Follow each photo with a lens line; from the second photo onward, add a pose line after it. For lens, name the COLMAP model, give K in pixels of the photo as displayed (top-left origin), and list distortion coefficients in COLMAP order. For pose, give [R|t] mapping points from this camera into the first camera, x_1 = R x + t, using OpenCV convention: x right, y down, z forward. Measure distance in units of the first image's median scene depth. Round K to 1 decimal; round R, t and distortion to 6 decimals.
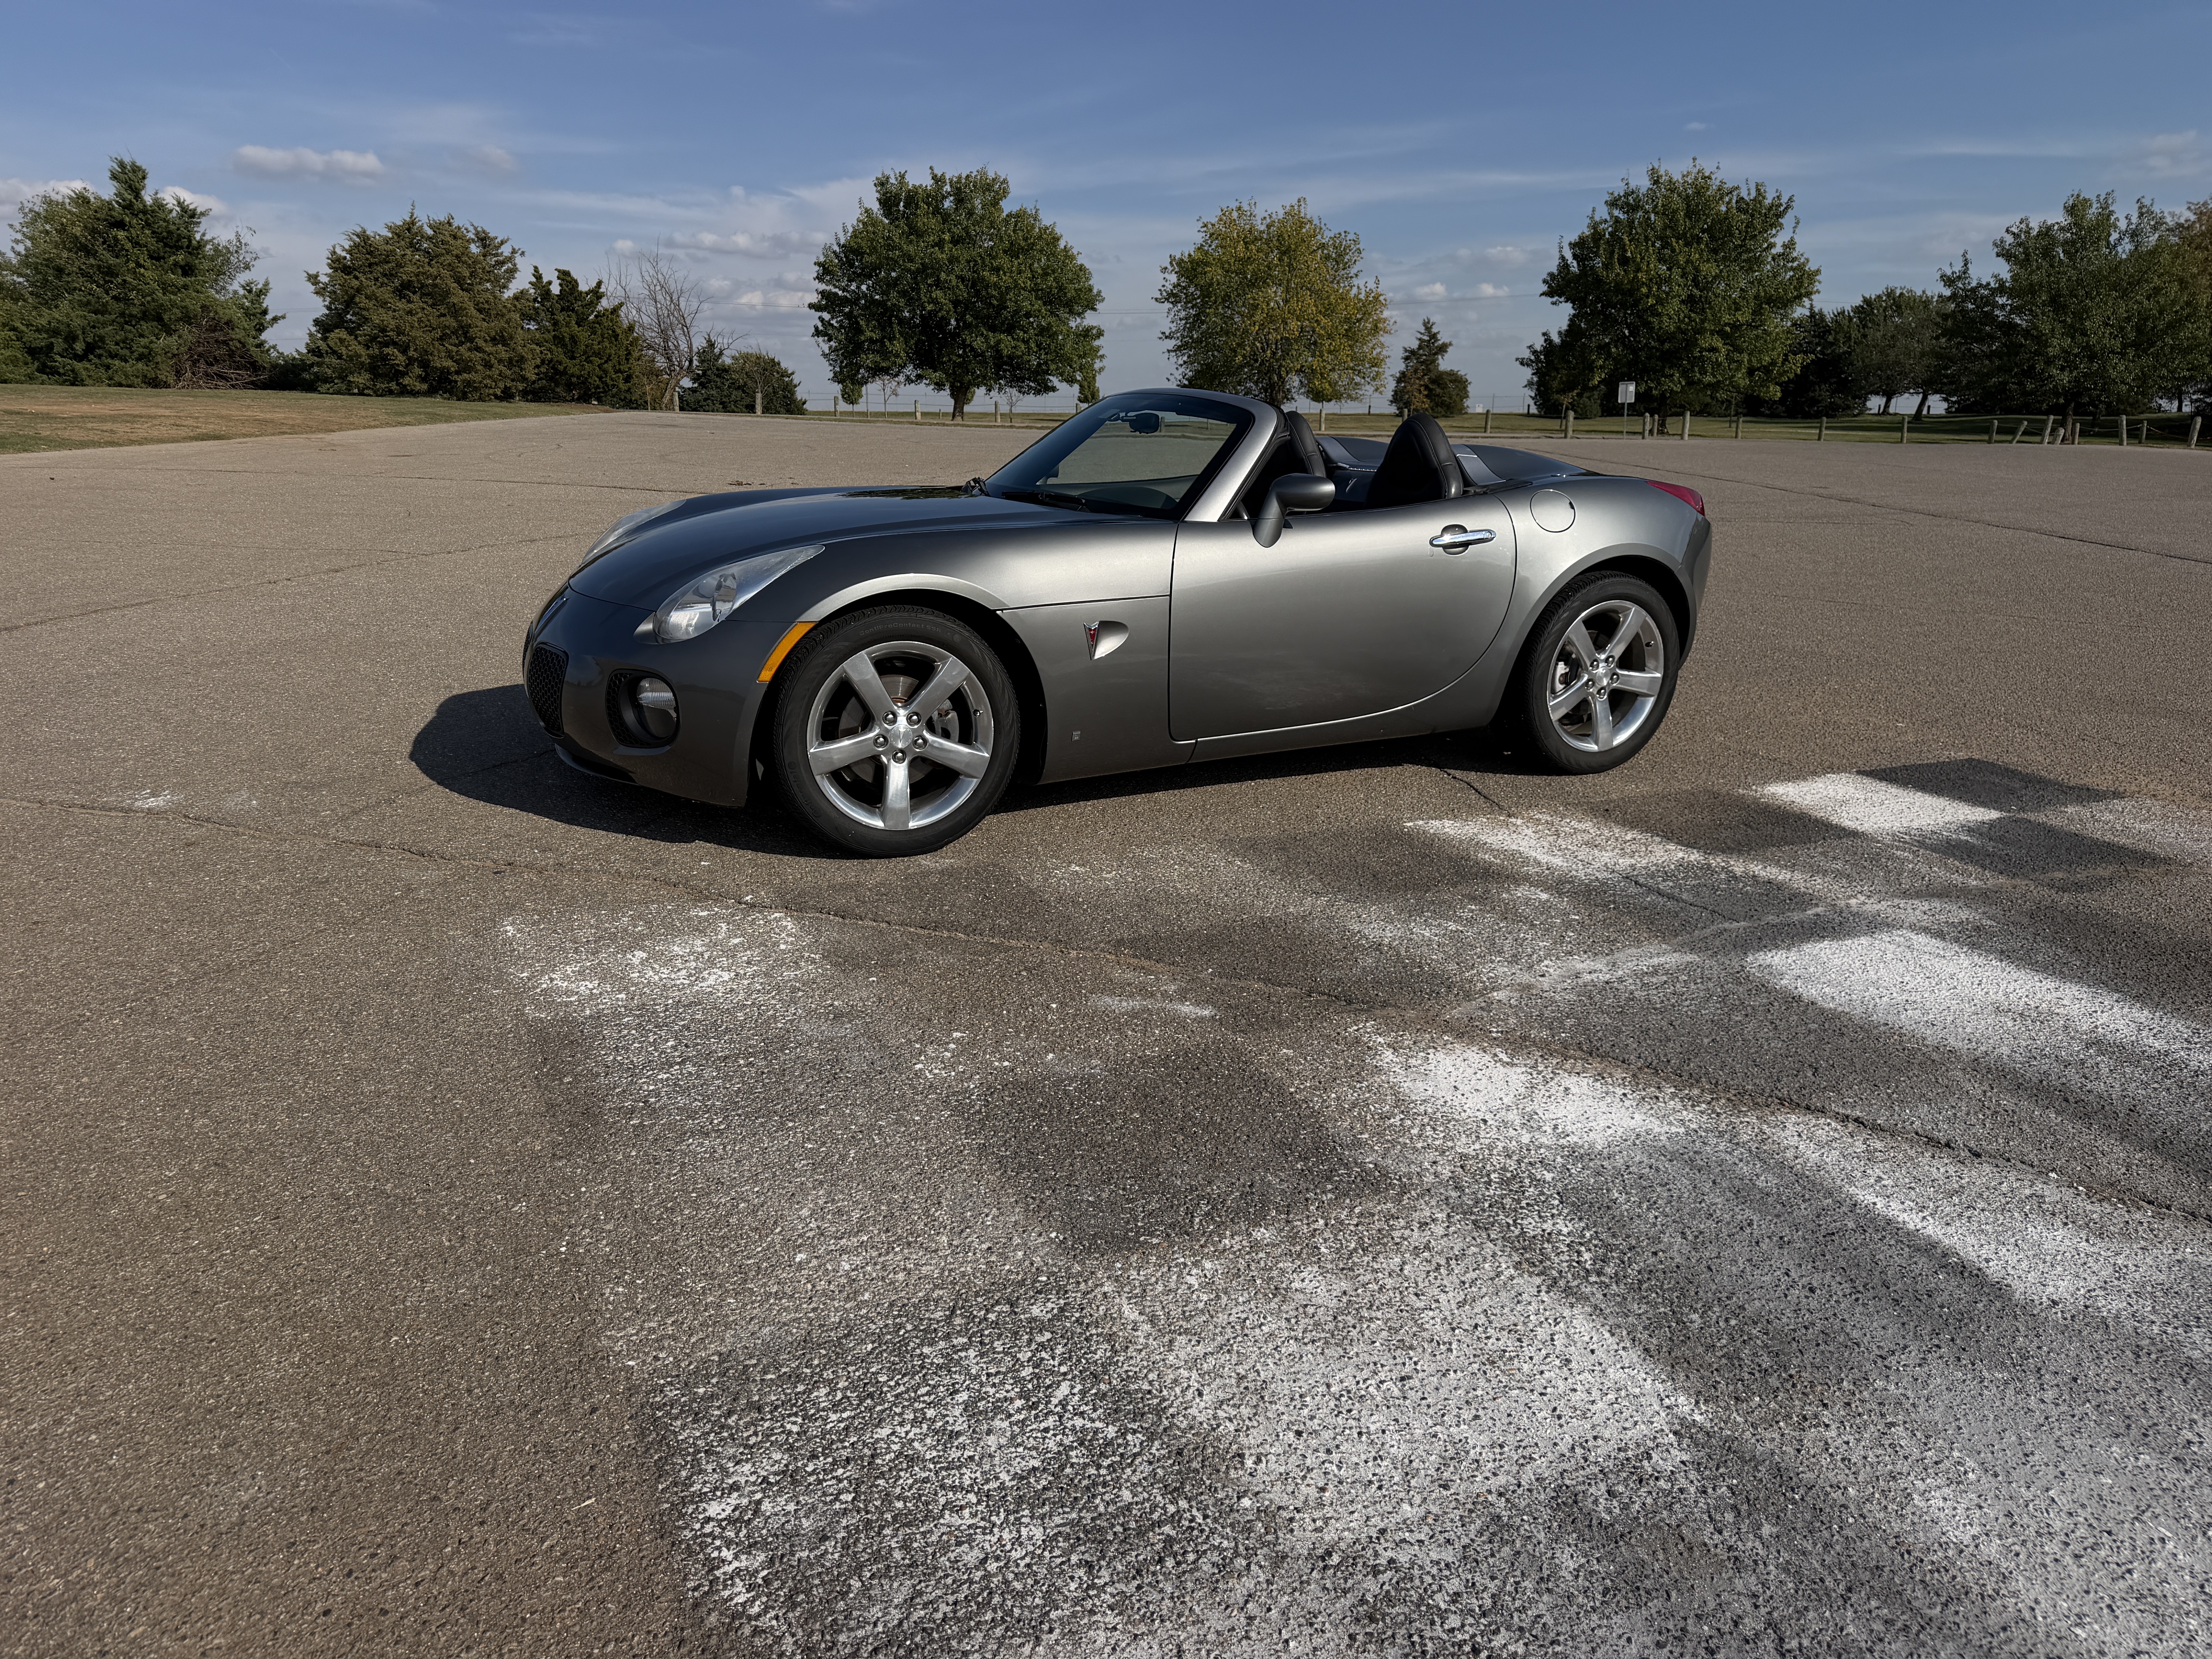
lens RADIAL K [[1575.5, 0, 1100.6], [0, 1575.5, 818.3], [0, 0, 1]] dist [0.022428, -0.032497]
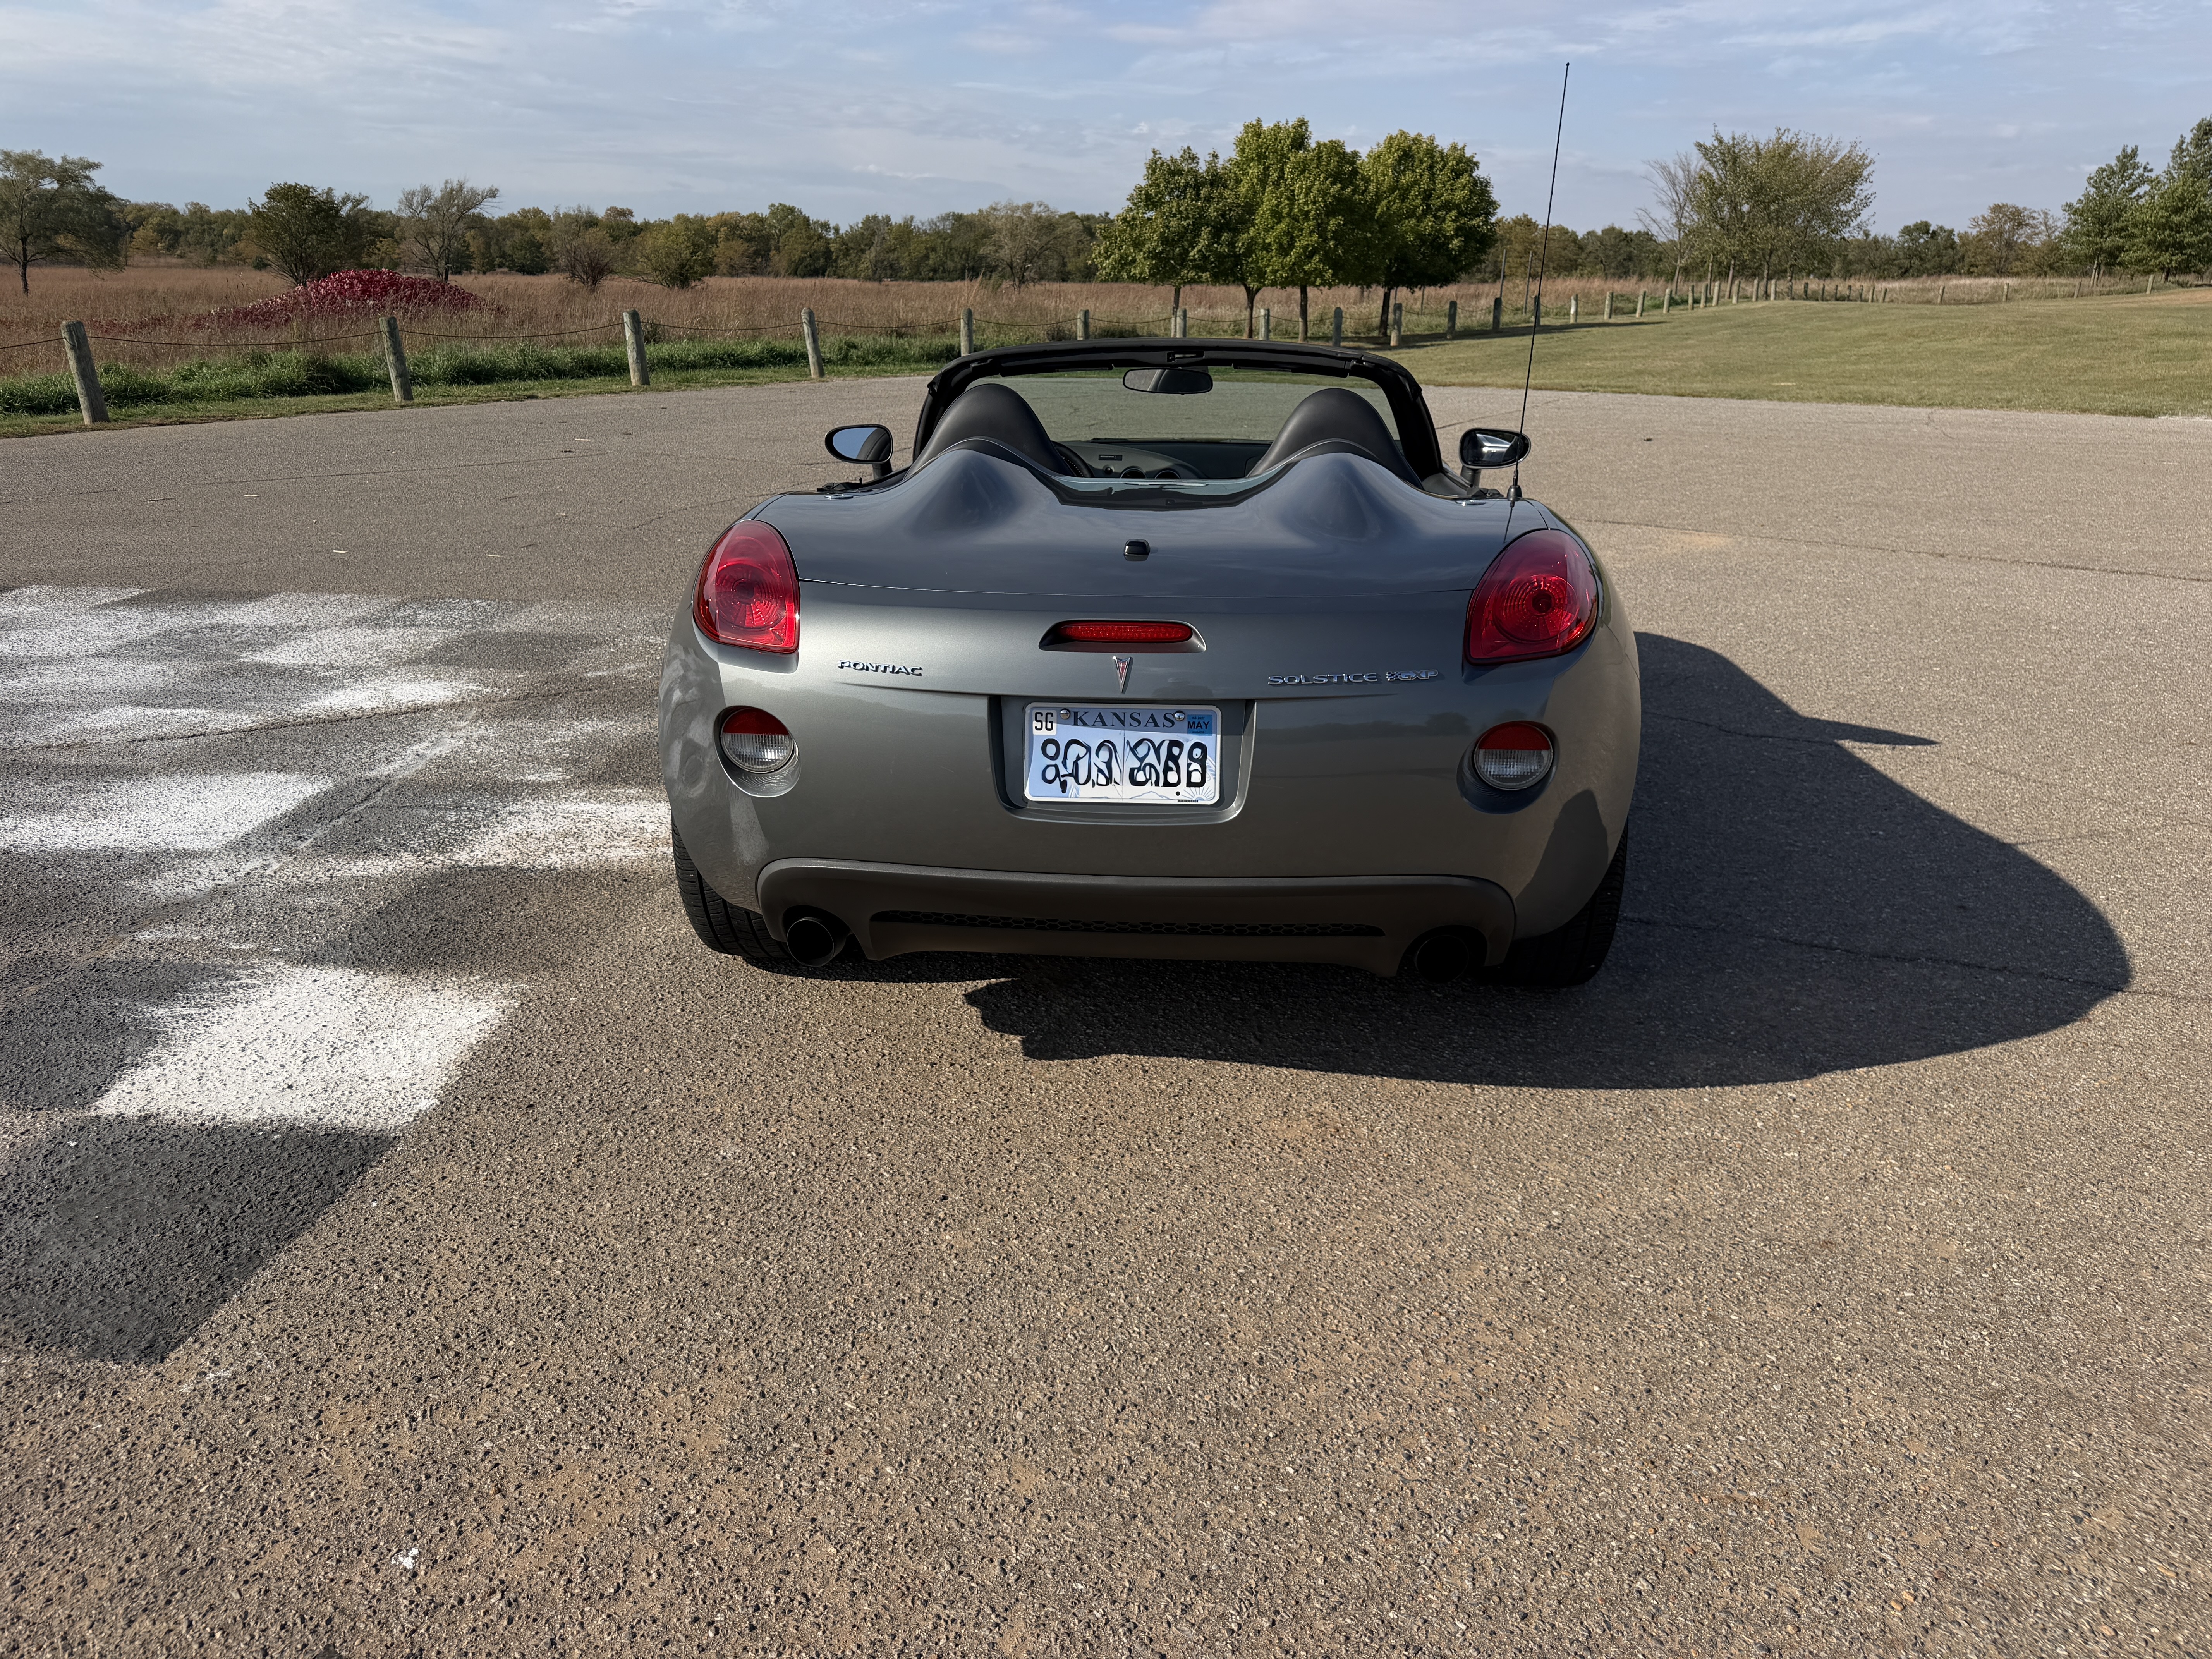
lens RADIAL K [[1575.5, 0, 1083.5], [0, 1575.5, 839.1], [0, 0, 1]] dist [0.022428, -0.032497]
pose [[-0.541191, 0.264389, -0.798255, 0.096647], [-0.238502, 0.862043, 0.447213, -0.050449], [0.806368, 0.432413, -0.403472, 0.176541]]
